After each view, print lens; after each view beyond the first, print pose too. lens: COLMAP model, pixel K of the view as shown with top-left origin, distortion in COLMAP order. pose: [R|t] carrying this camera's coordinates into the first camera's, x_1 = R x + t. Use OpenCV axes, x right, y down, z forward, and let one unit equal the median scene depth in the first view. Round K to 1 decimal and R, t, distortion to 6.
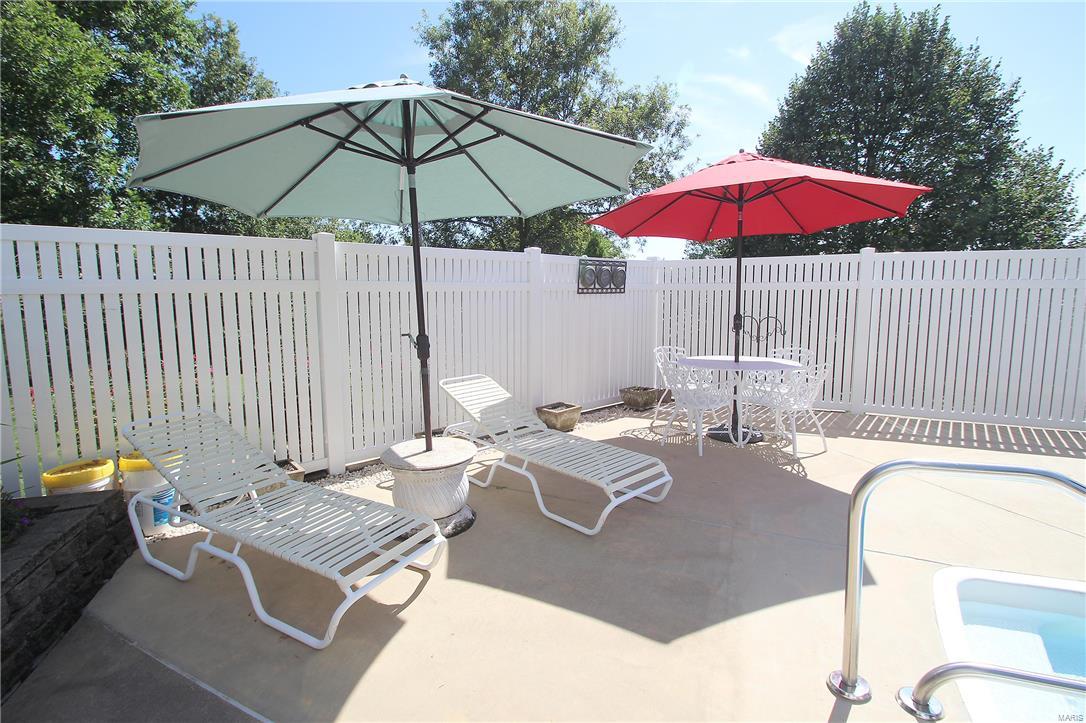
lens RADIAL K [[503.5, 0, 538.4], [0, 503.5, 350.3], [0, 0, 1]] dist [0.010452, -0.016898]
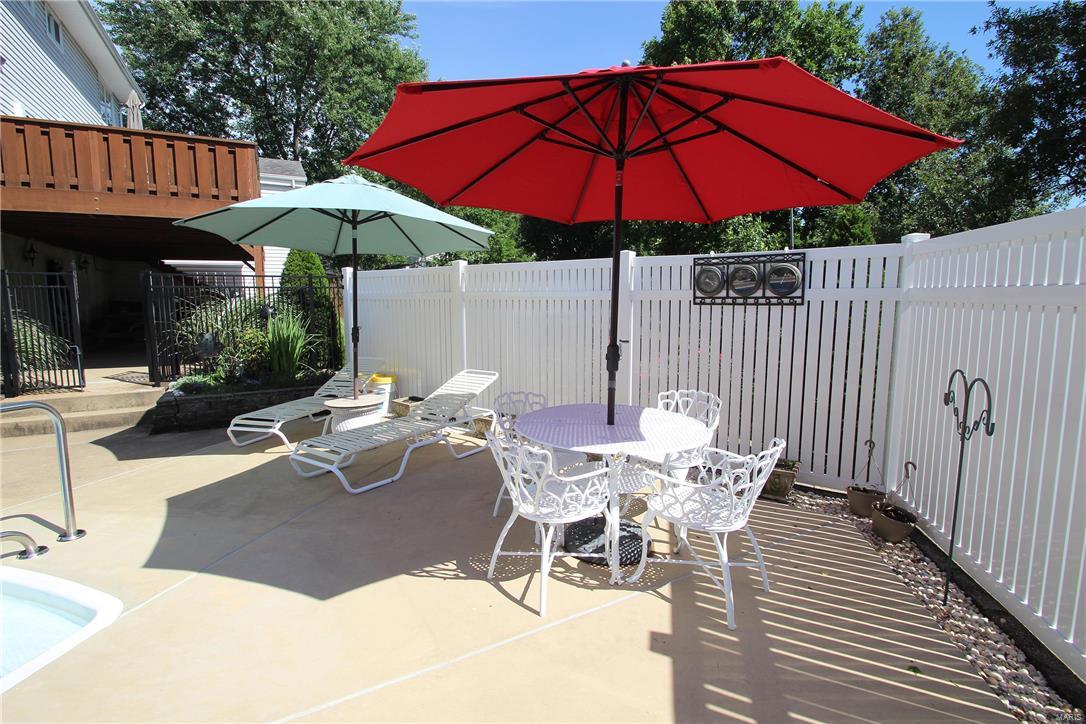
lens RADIAL K [[503.5, 0, 538.4], [0, 503.5, 350.8], [0, 0, 1]] dist [0.010452, -0.016898]
pose [[0.209933, 0.100369, -0.972550, 0.754904], [-0.113402, 0.990503, 0.077743, -0.076945], [0.971117, 0.093969, 0.219321, 0.622584]]
